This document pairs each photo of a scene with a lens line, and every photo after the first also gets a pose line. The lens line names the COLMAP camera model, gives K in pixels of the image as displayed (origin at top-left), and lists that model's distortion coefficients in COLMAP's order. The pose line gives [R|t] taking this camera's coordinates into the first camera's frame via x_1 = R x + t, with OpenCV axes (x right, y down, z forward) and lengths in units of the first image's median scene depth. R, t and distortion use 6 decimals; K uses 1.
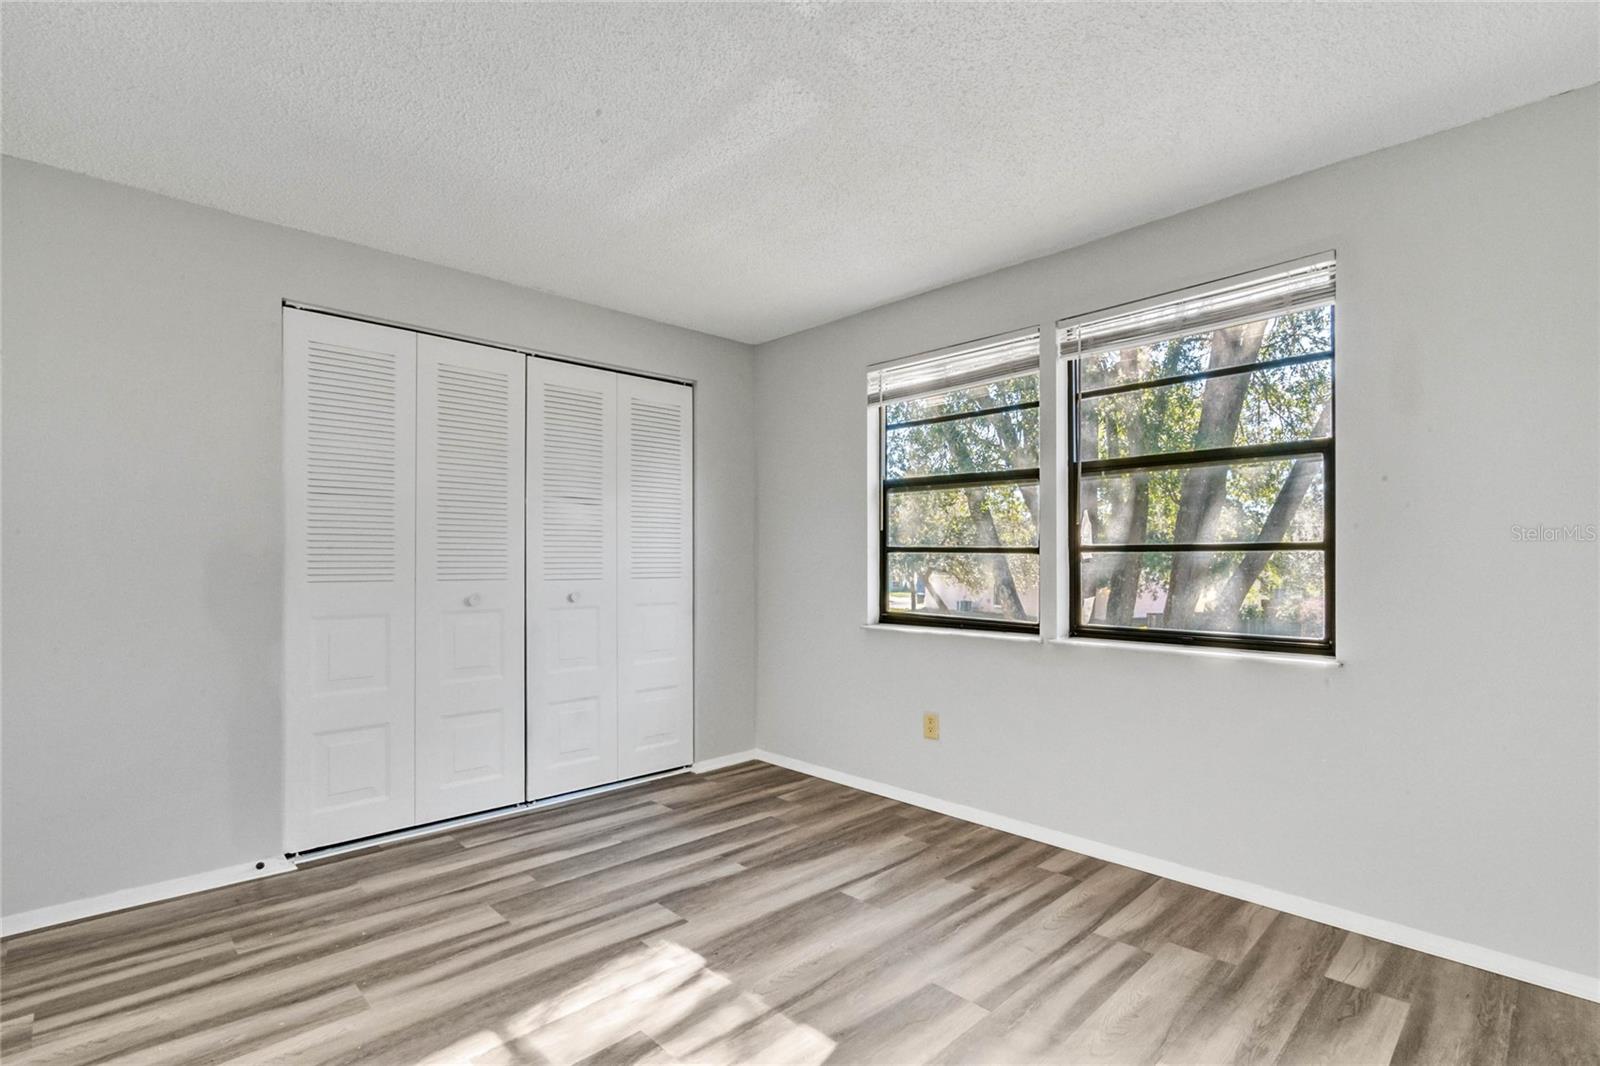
lens RADIAL K [[740.9, 0, 806.6], [0, 740.9, 538.8], [0, 0, 1]] dist [-0.000847, 0.000348]
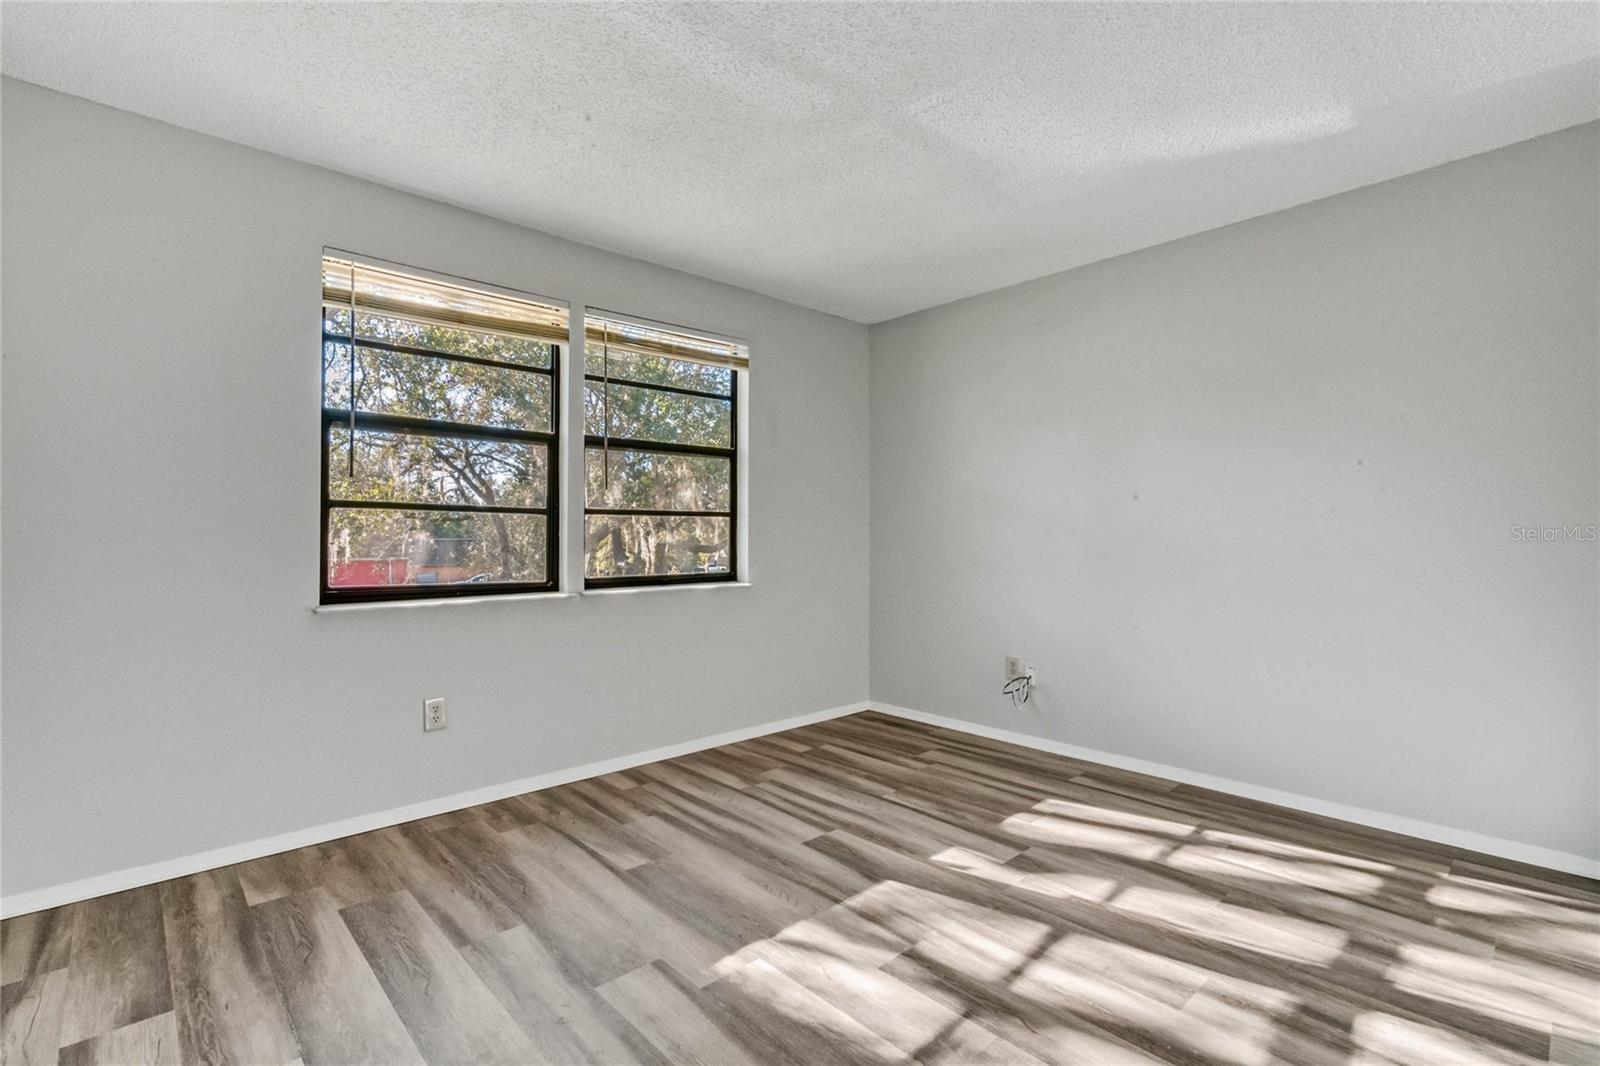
lens RADIAL K [[747.1, 0, 772.9], [0, 747.1, 503.0], [0, 0, 1]] dist [0.000109, 0.000056]
pose [[0.050764, 0.045217, 0.997687, -0.821088], [-0.026711, 0.998679, -0.043903, 0.047766], [-0.998353, -0.024421, 0.051905, 0.708707]]
